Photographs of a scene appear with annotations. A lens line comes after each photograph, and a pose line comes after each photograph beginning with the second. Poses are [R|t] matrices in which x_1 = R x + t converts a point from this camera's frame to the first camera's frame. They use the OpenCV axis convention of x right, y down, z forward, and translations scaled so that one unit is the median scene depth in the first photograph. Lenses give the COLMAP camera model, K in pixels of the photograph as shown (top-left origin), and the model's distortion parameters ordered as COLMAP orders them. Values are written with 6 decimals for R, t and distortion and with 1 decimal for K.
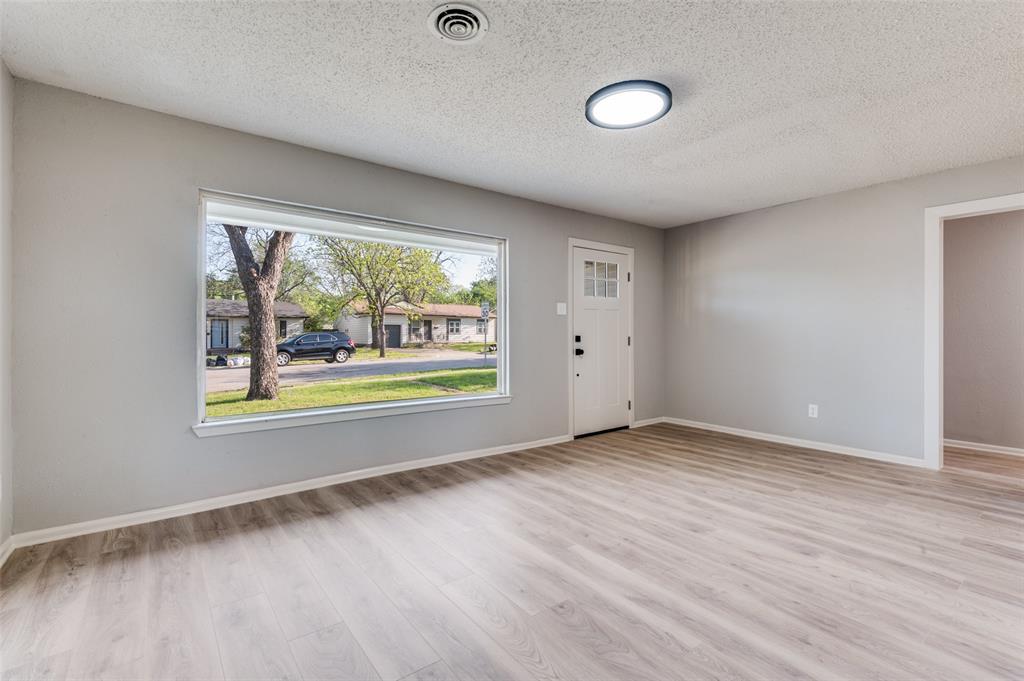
lens RADIAL K [[466.6, 0, 512.0], [0, 466.6, 340.5], [0, 0, 1]] dist [0.030741, -0.021844]
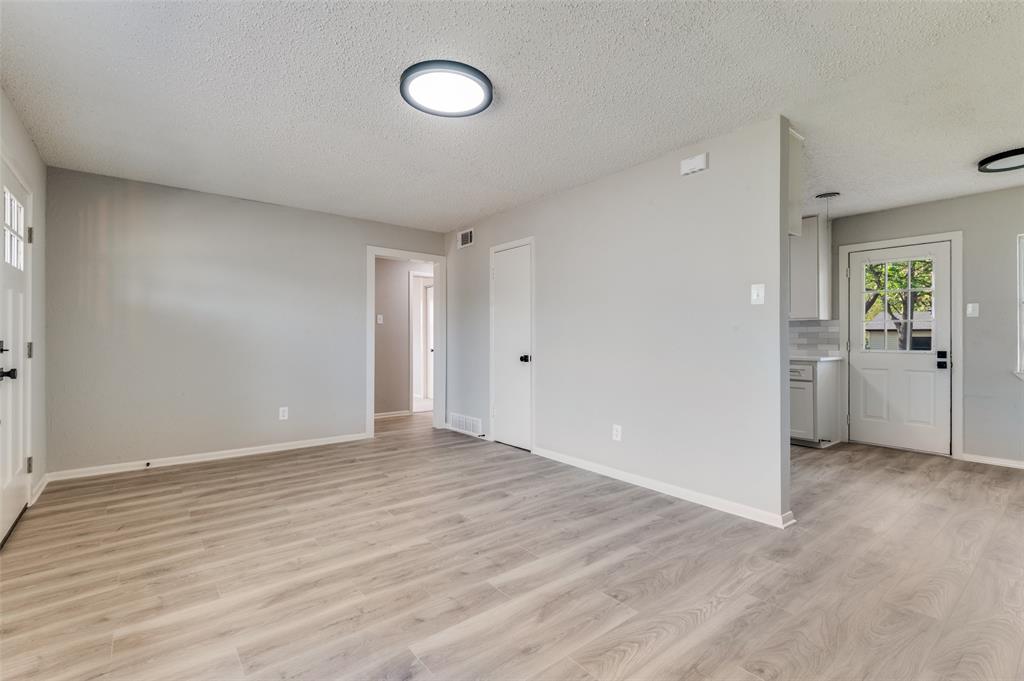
lens RADIAL K [[466.6, 0, 512.0], [0, 466.6, 340.5], [0, 0, 1]] dist [0.030741, -0.021844]
pose [[-0.035512, -0.000976, 0.999369, -0.613036], [0.012474, 0.999921, 0.001420, -0.007054], [-0.999291, 0.012517, -0.035497, 0.825663]]
